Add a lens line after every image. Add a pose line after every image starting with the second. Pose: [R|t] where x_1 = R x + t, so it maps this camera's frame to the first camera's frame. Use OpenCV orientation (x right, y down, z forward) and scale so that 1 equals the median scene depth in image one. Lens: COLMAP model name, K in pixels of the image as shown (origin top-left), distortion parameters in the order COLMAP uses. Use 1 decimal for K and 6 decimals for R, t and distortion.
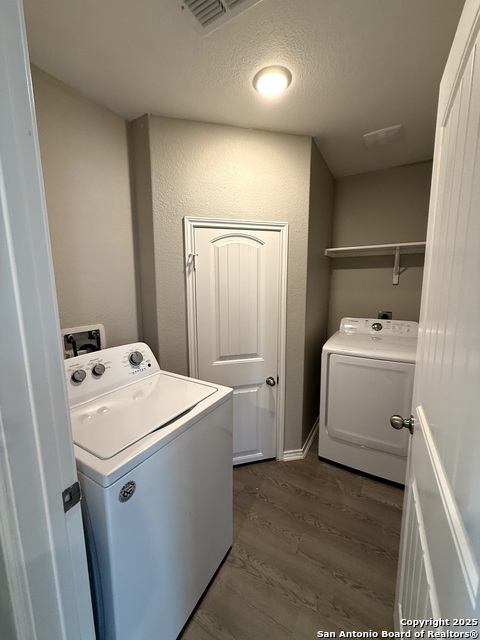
lens RADIAL K [[257.4, 0, 238.0], [0, 257.4, 316.6], [0, 0, 1]] dist [0.001105, 0.000149]
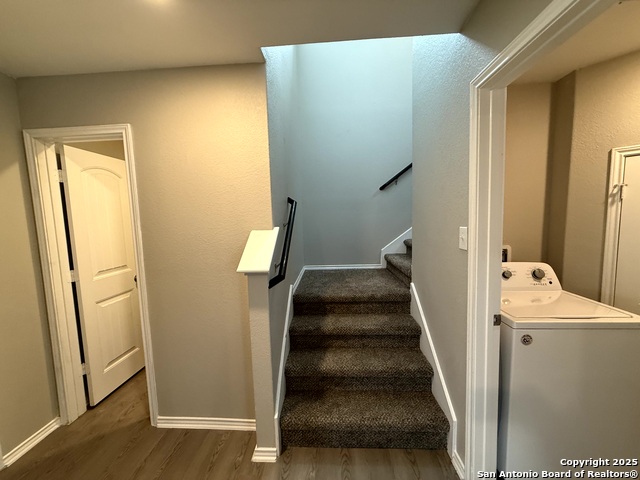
lens RADIAL K [[257.4, 0, 319.2], [0, 257.4, 237.7], [0, 0, 1]] dist [0.001105, 0.000149]
pose [[0.473218, 0.073108, -0.877906, 0.181307], [-0.097798, 0.994750, 0.030122, 0.048303], [0.875500, 0.071603, 0.477884, -0.526396]]
